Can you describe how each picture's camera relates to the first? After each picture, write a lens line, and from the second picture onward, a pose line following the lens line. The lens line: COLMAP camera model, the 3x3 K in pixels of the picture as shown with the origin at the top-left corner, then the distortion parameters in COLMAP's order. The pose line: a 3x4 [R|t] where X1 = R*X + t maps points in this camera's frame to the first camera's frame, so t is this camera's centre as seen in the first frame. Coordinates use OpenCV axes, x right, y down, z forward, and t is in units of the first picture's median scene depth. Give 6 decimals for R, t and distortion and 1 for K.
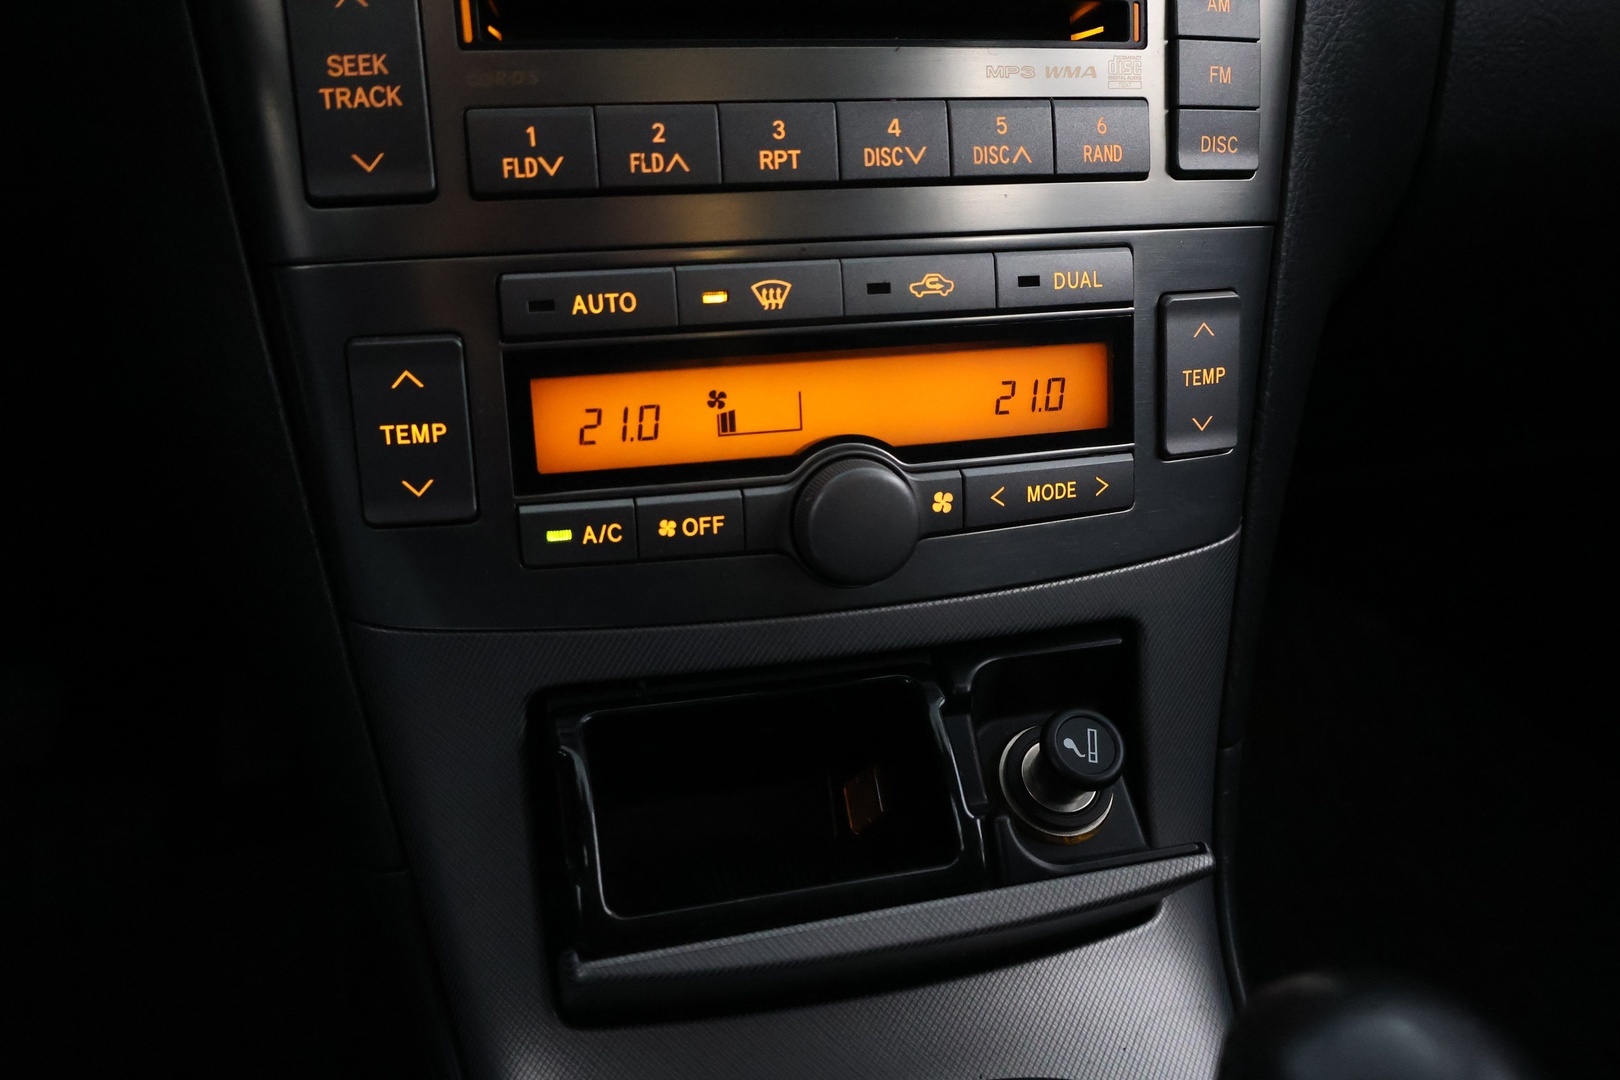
lens RADIAL K [[1366.0, 0, 812.2], [0, 1366.0, 539.6], [0, 0, 1]] dist [-0.009656, 0.015837]
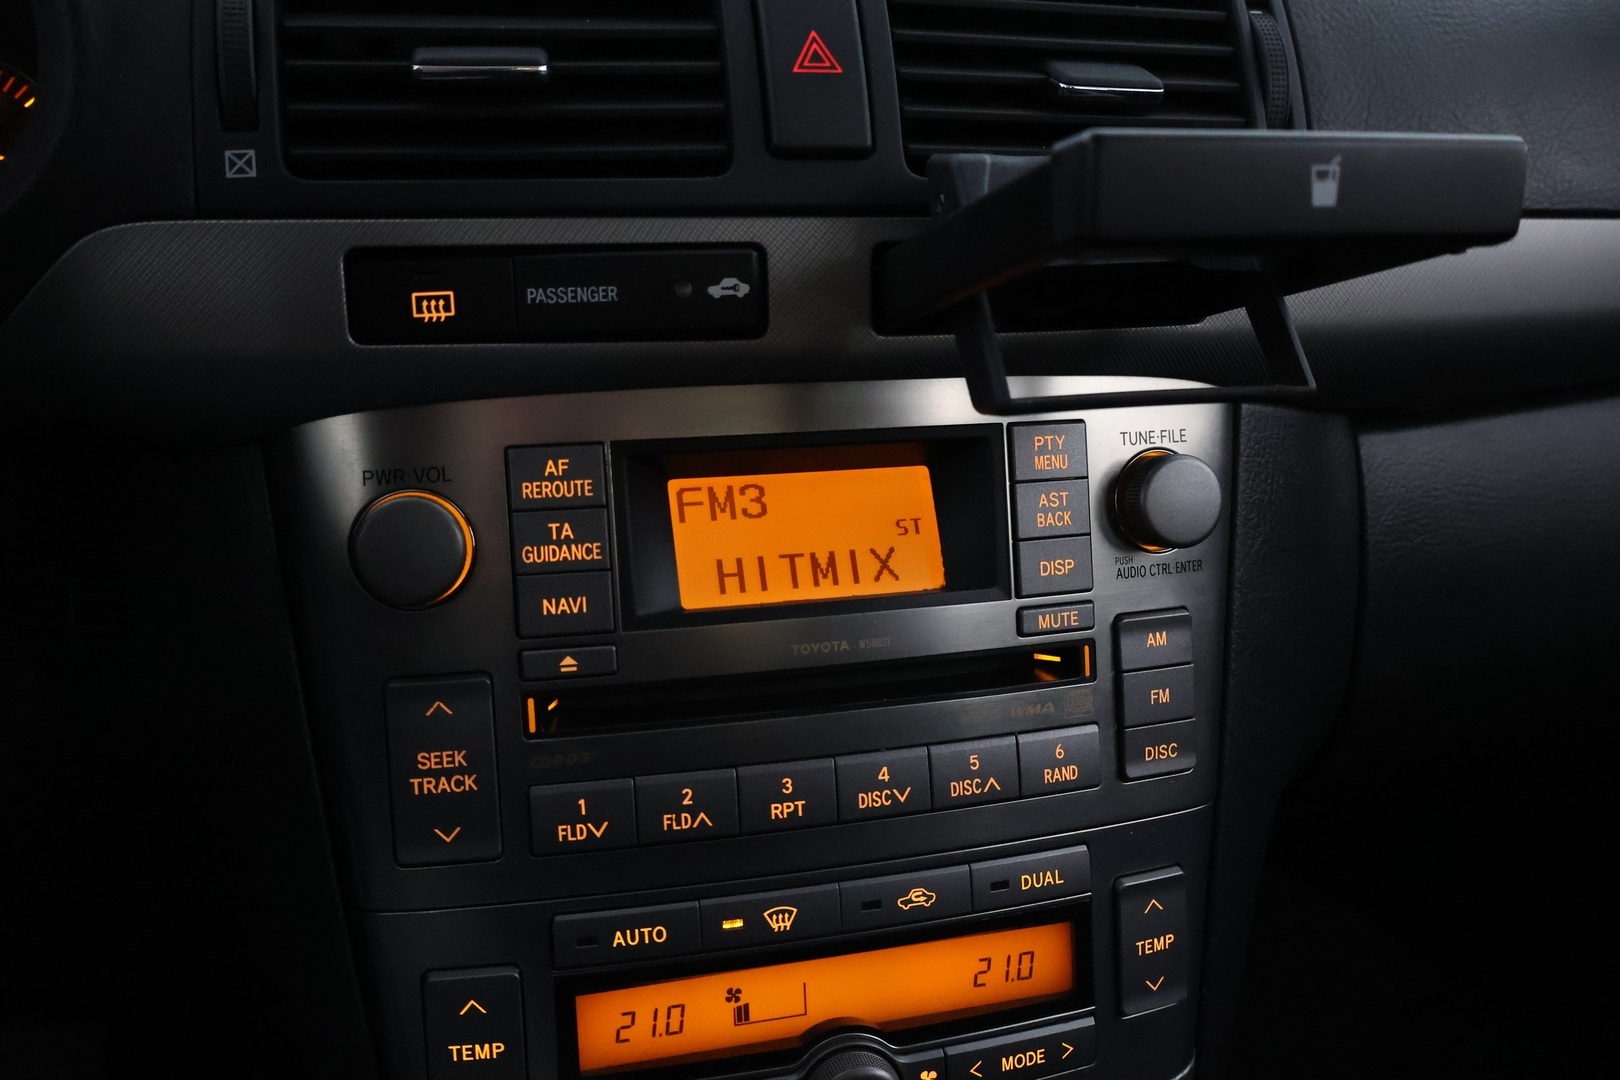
lens RADIAL K [[1366.0, 0, 807.7], [0, 1366.0, 540.5], [0, 0, 1]] dist [-0.009656, 0.015837]
pose [[0.999968, 0.000158, -0.008058, 0.003184], [-0.001115, 0.992911, -0.118852, -0.357768], [0.007982, 0.118857, 0.992879, -0.209018]]
